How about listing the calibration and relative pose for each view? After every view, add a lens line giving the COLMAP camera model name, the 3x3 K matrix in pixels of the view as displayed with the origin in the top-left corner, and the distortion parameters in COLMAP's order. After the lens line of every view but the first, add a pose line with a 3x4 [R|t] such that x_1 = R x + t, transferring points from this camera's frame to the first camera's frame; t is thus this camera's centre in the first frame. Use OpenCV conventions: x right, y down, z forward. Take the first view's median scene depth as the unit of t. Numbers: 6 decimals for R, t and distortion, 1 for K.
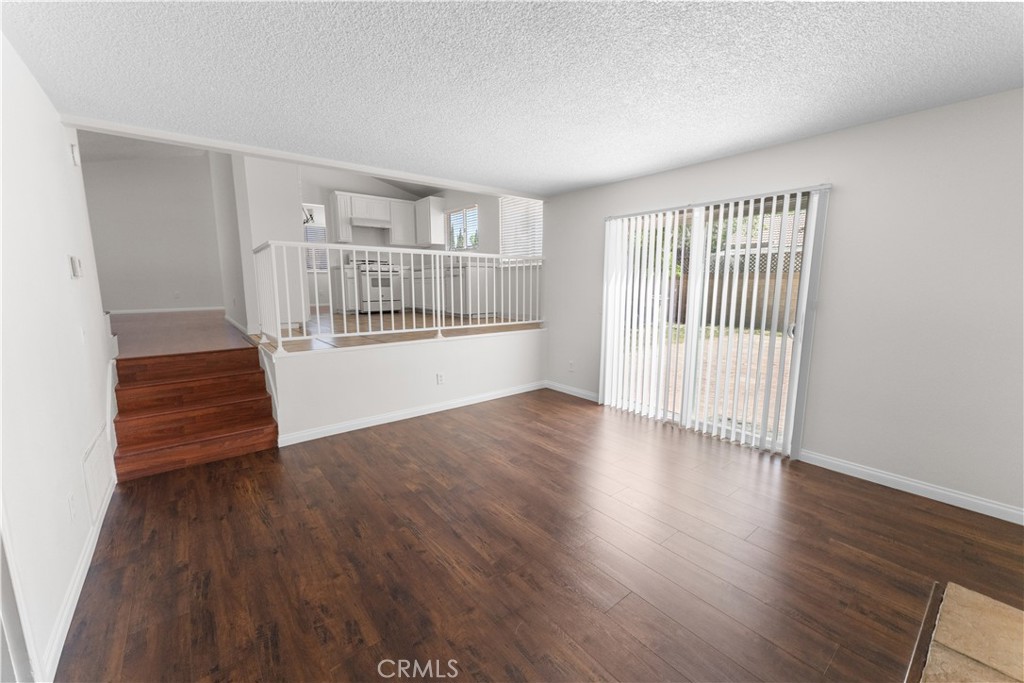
lens RADIAL K [[416.7, 0, 512.5], [0, 416.7, 340.2], [0, 0, 1]] dist [0.001388, -0.000037]
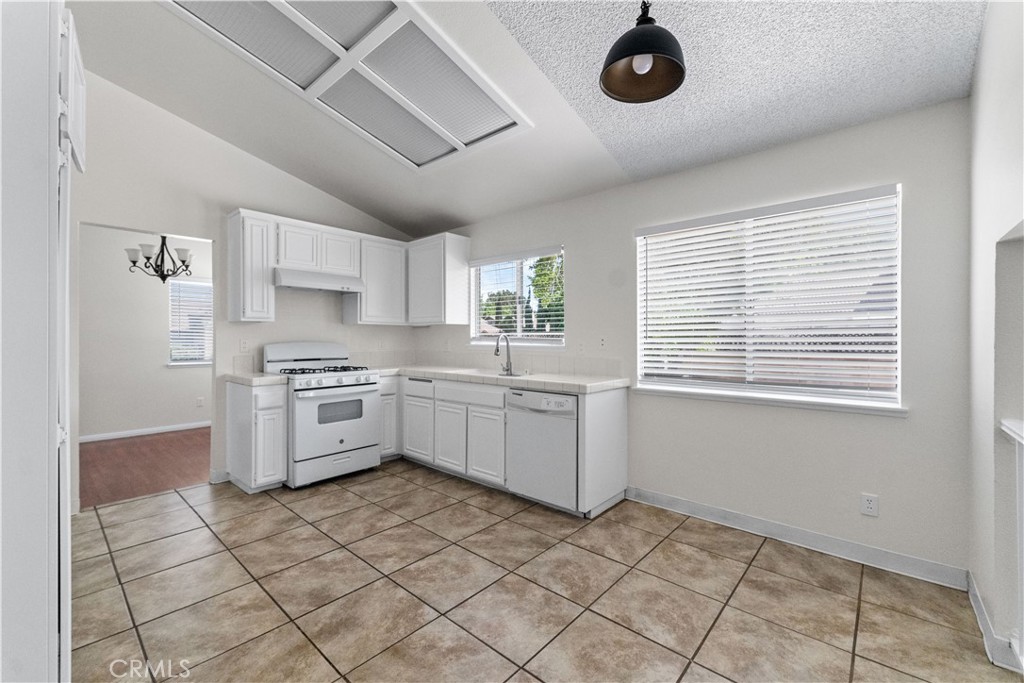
lens RADIAL K [[423.6, 0, 513.4], [0, 423.6, 339.4], [0, 0, 1]] dist [0.001720, 0.000036]
pose [[0.984997, 0.001450, 0.172566, -0.216710], [0.023775, 0.989289, -0.144019, -0.149030], [-0.170926, 0.145961, 0.974412, 0.531062]]
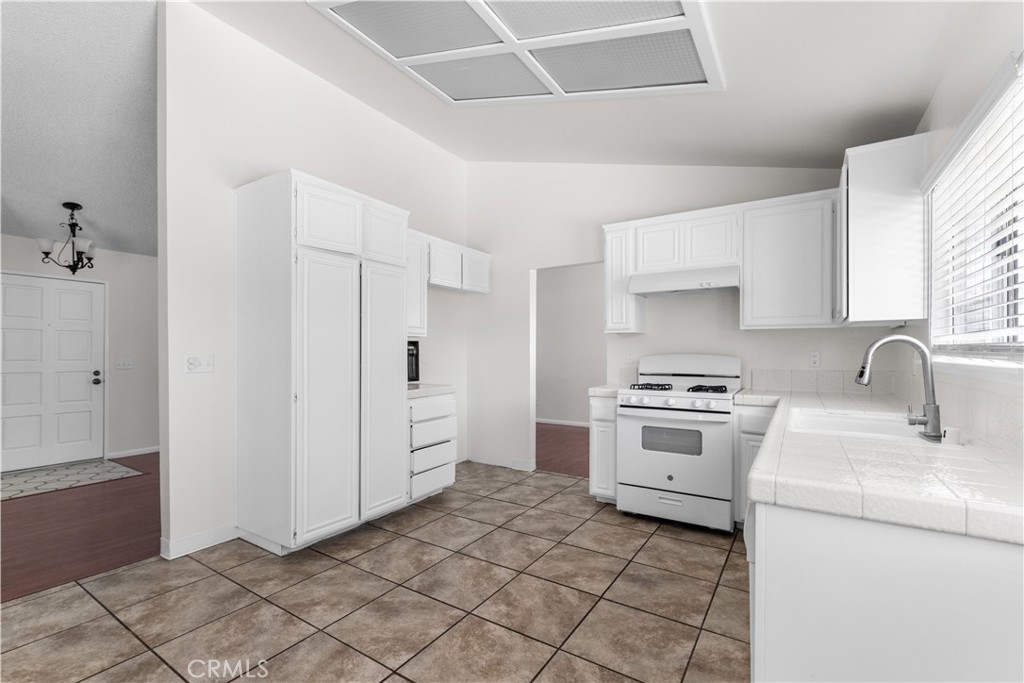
lens RADIAL K [[449.0, 0, 500.9], [0, 449.0, 352.9], [0, 0, 1]] dist [0.001691, 0.000089]
pose [[0.304044, 0.002743, -0.952654, 0.011257], [-0.141078, 0.989100, -0.042177, -0.181126], [0.942154, 0.147222, 0.301117, 0.759335]]
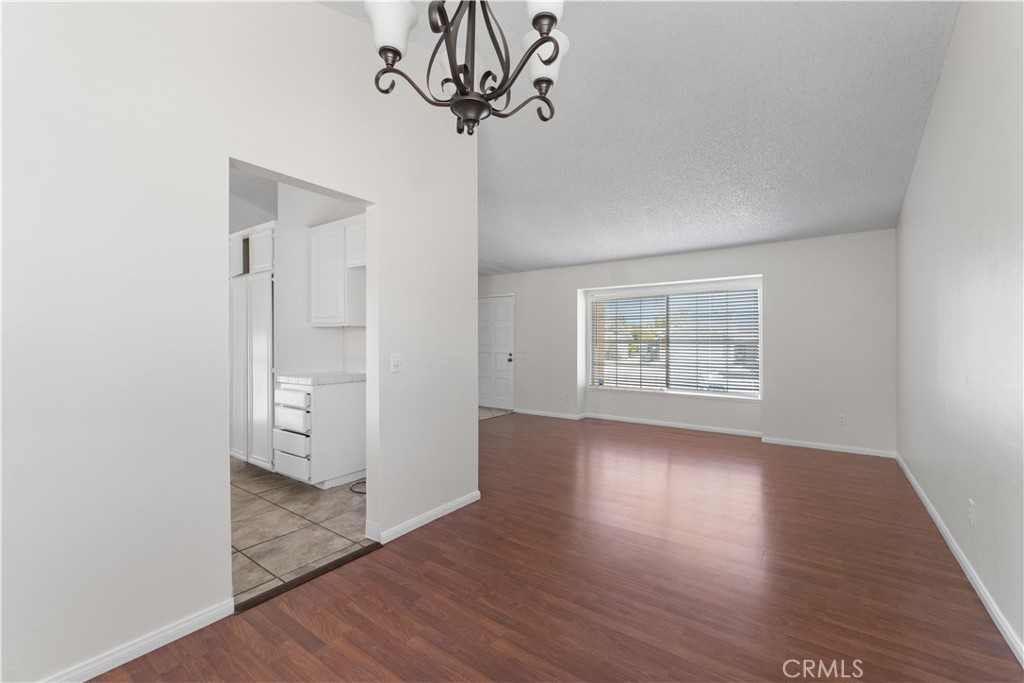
lens RADIAL K [[423.6, 0, 513.4], [0, 423.6, 339.4], [0, 0, 1]] dist [0.001720, 0.000036]
pose [[-0.962585, 0.000715, -0.270980, -0.560509], [-0.039481, 0.988956, 0.142856, -0.270850], [0.268089, 0.148210, -0.951925, 1.334333]]
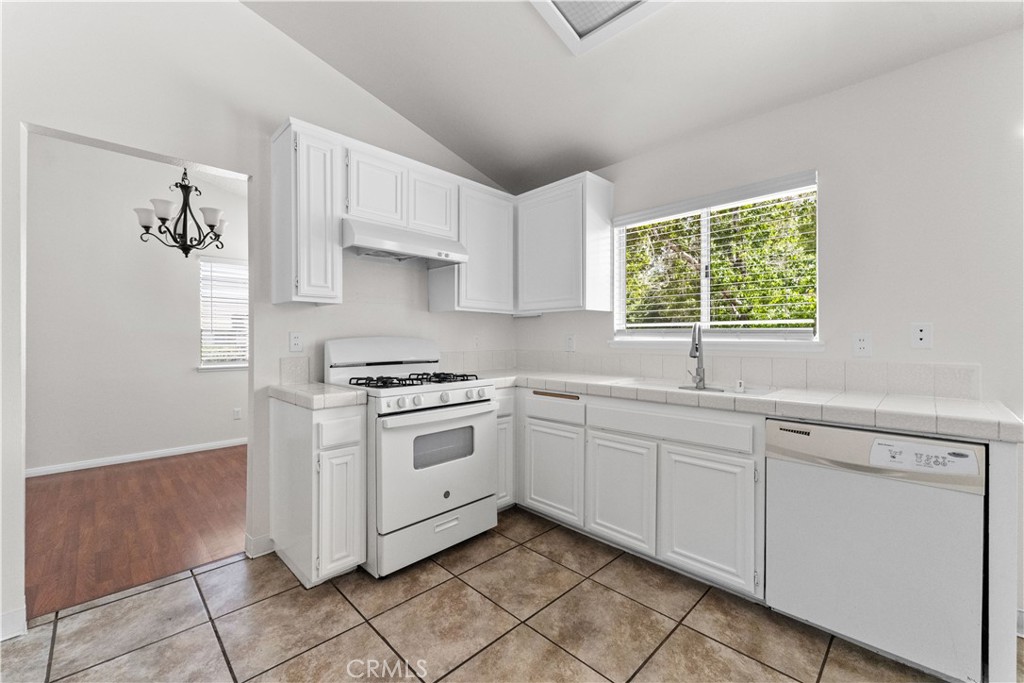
lens RADIAL K [[416.7, 0, 512.5], [0, 416.7, 340.2], [0, 0, 1]] dist [0.001388, -0.000037]
pose [[0.993919, 0.000288, 0.110109, -0.309579], [0.015636, 0.989493, -0.143732, -0.173020], [-0.108993, 0.144580, 0.983472, 0.733191]]
